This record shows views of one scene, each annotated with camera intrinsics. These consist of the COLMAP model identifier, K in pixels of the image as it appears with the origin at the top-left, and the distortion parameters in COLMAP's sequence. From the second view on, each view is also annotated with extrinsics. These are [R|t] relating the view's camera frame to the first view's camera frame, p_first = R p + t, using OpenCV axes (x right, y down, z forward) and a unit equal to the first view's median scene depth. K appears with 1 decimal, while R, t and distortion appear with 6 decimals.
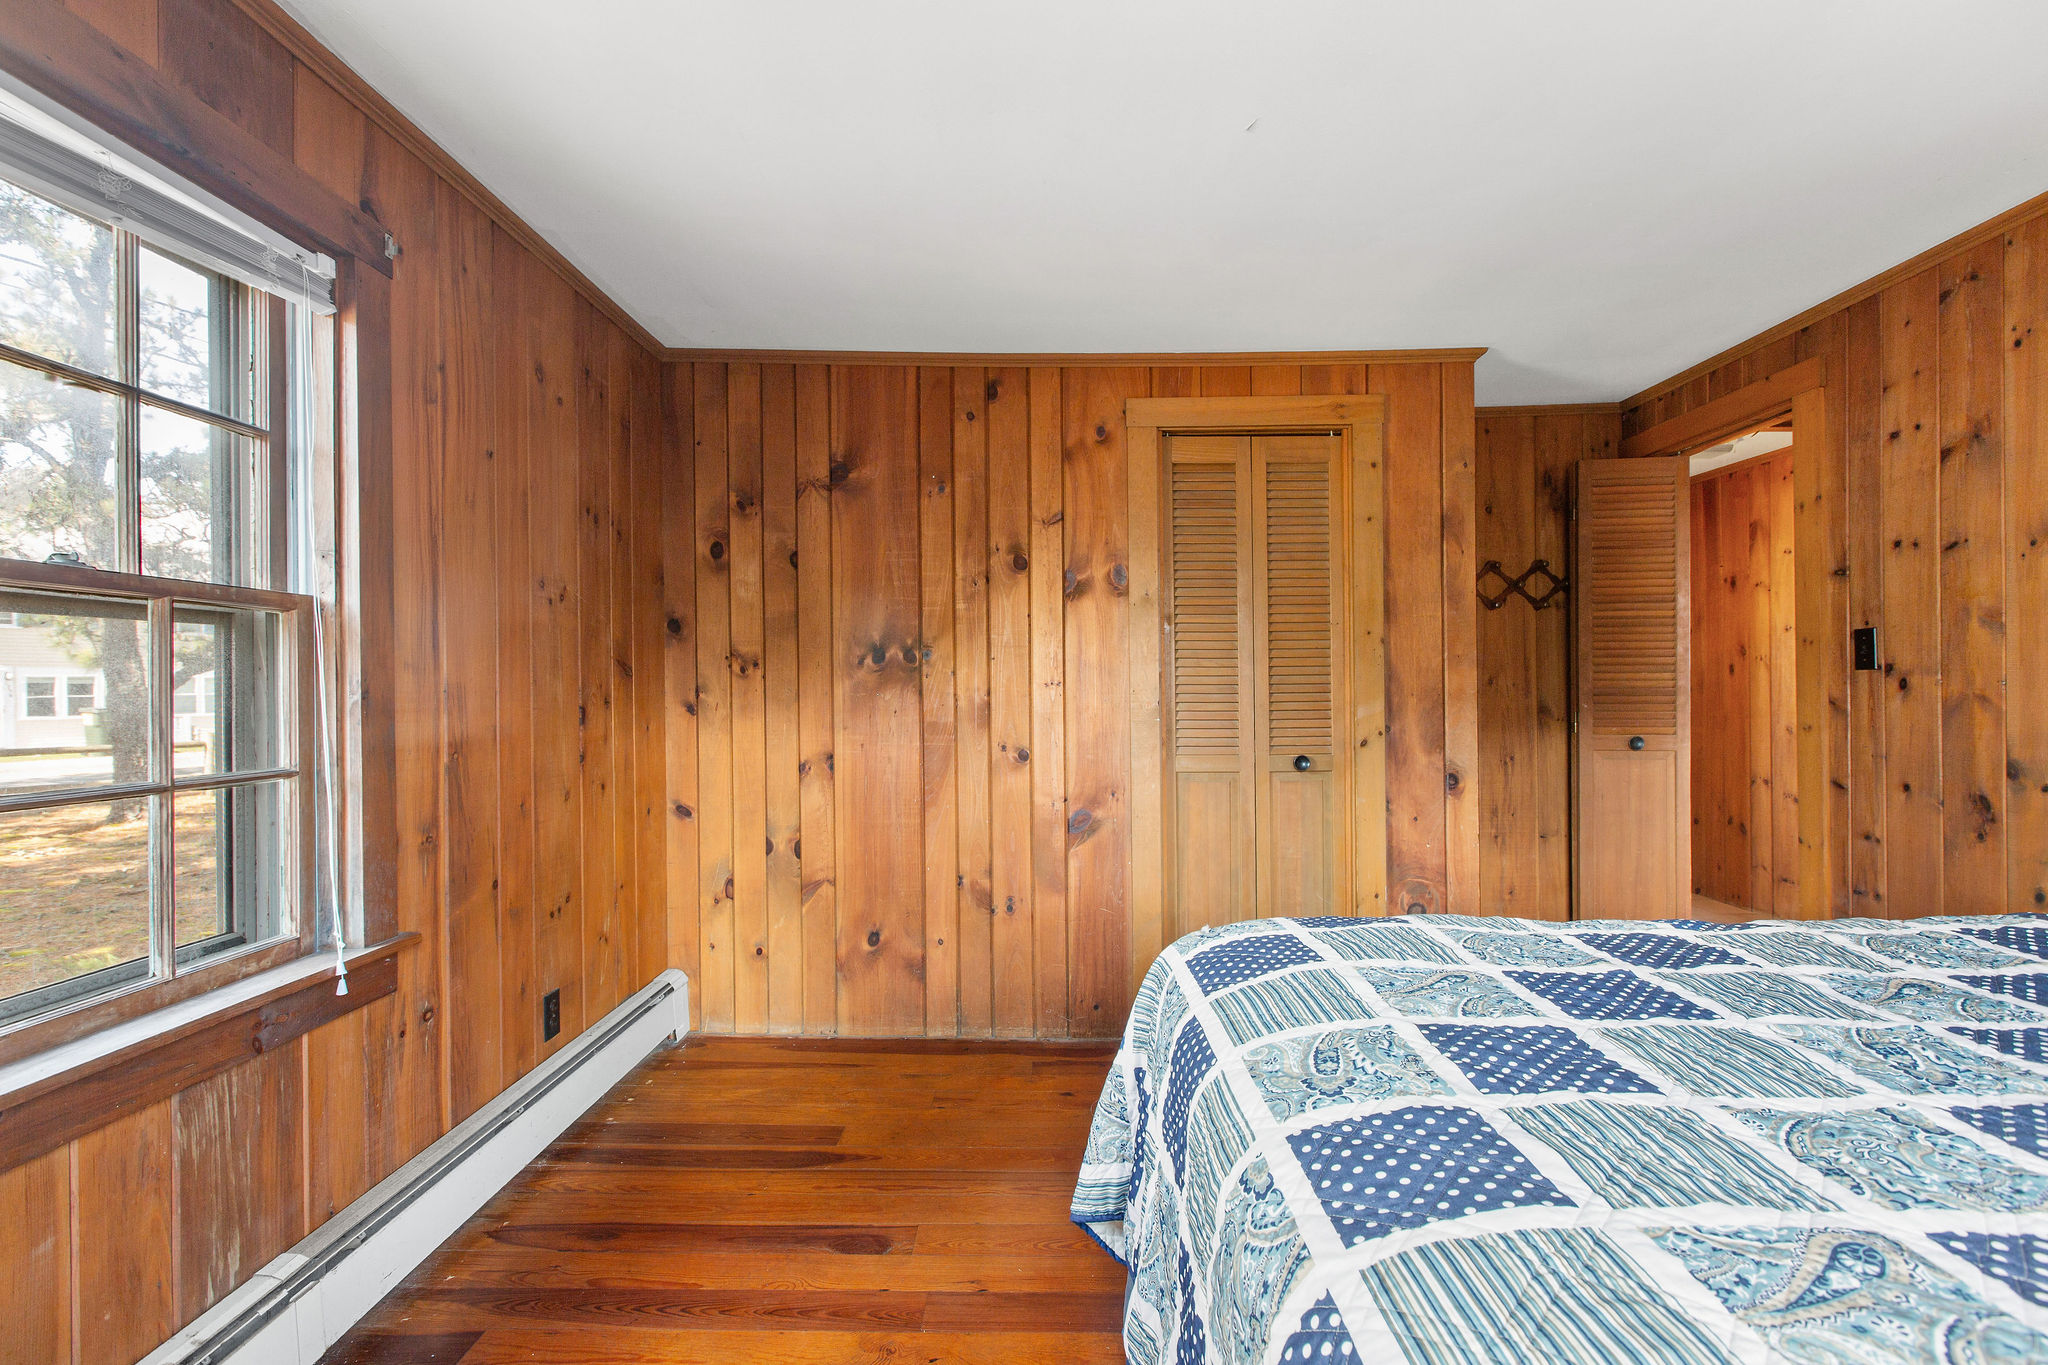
lens RADIAL K [[980.8, 0, 1024.0], [0, 980.8, 682.5], [0, 0, 1]] dist [0.000269, 0.000057]
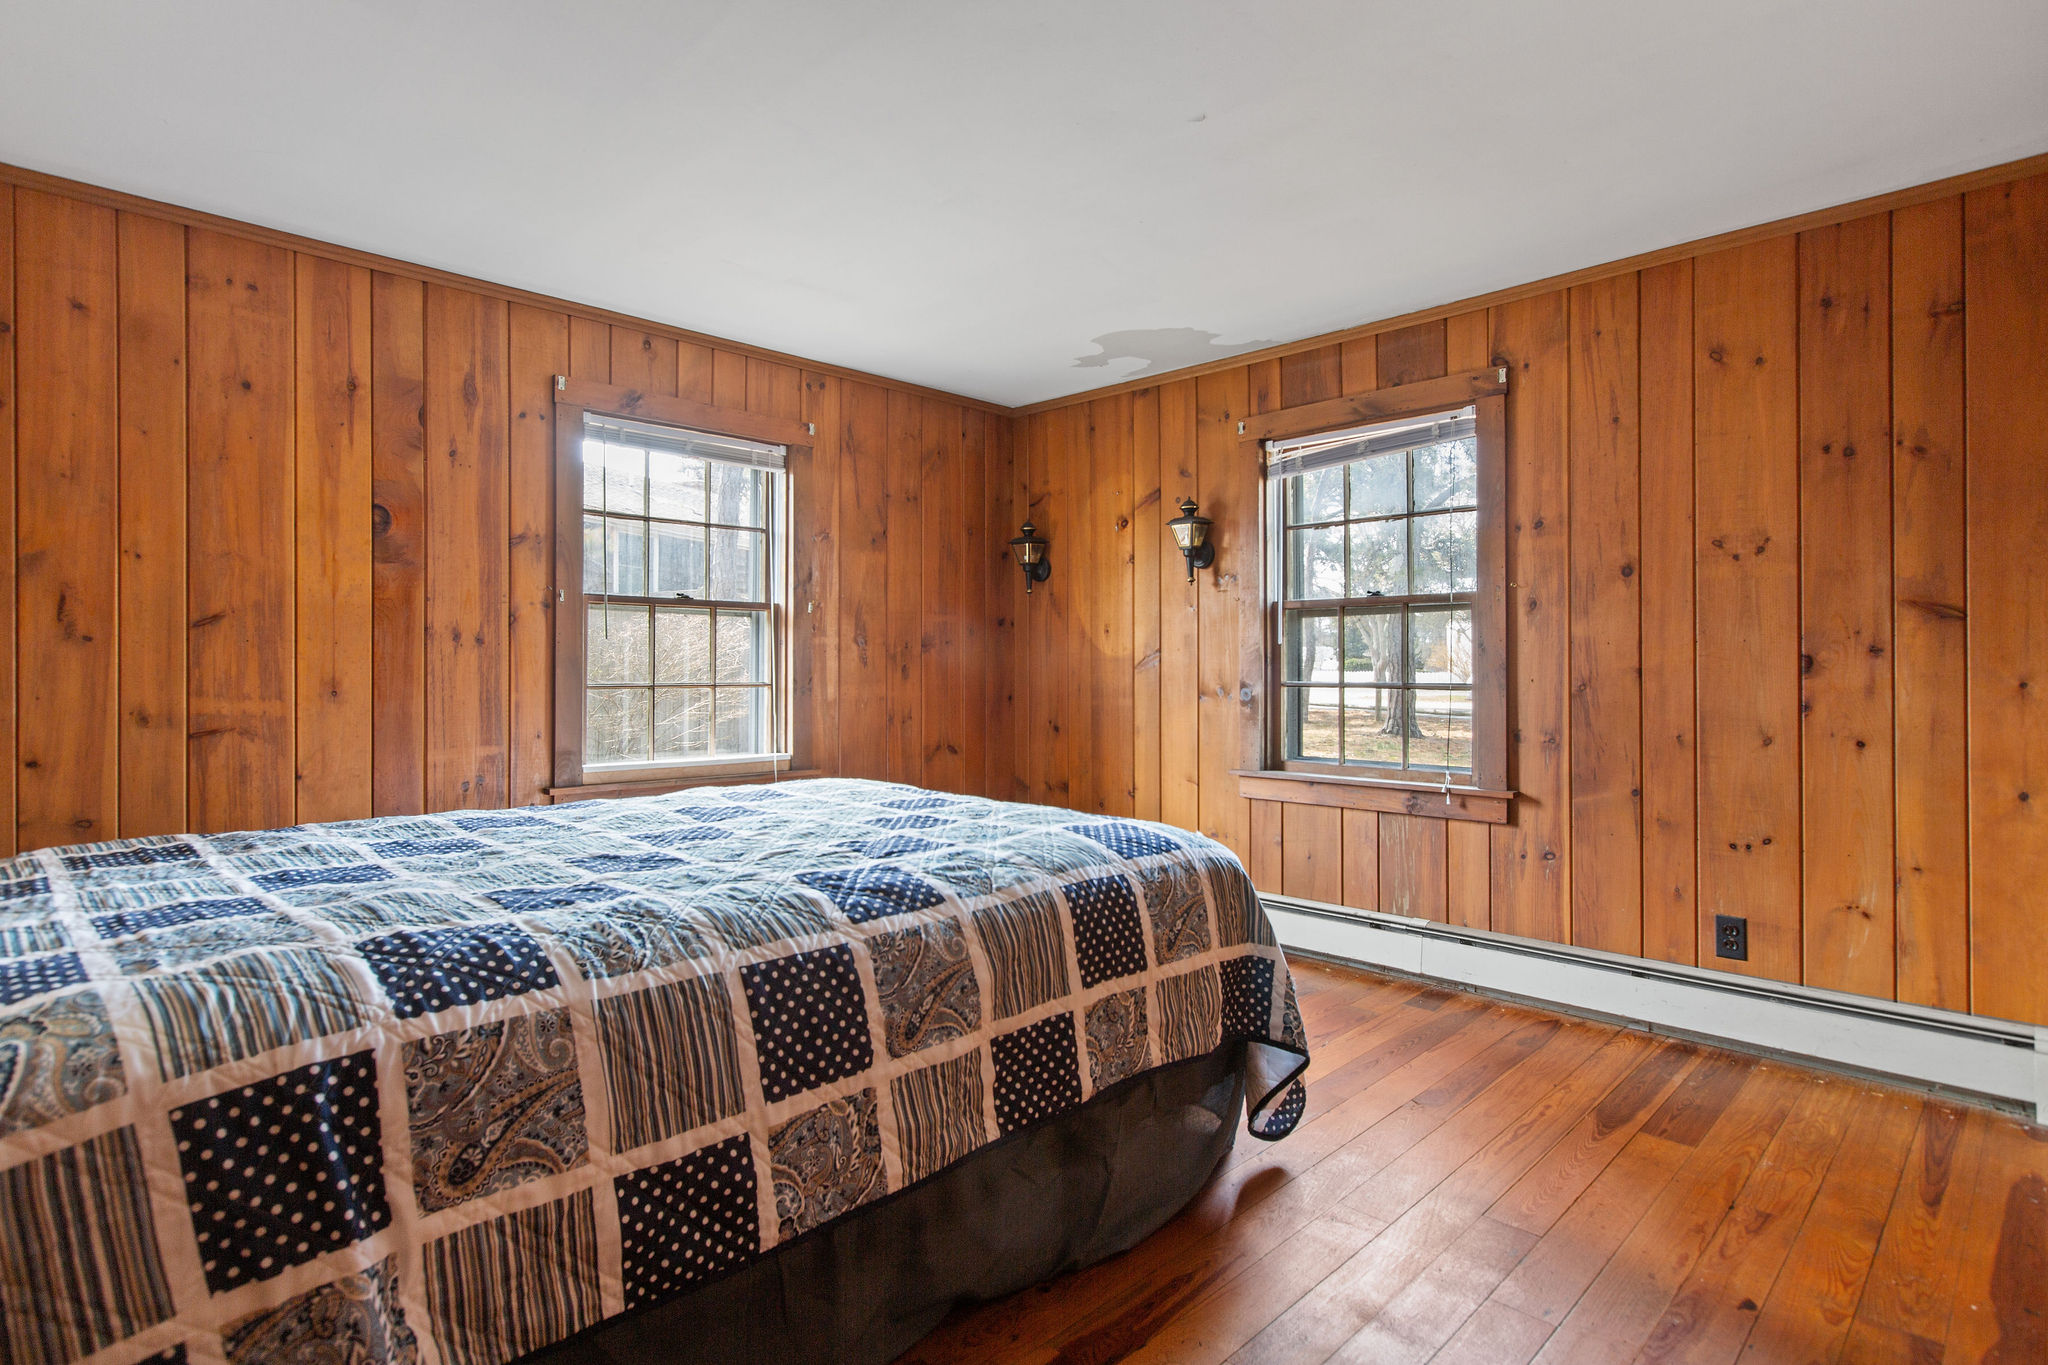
lens RADIAL K [[1020.1, 0, 1023.5], [0, 1020.1, 673.0], [0, 0, 1]] dist [0.000538, 0.000142]
pose [[-0.699803, 0.011077, -0.714250, 1.075563], [0.006001, 0.999936, 0.009629, 0.036142], [0.714311, 0.002452, -0.699824, 1.516315]]
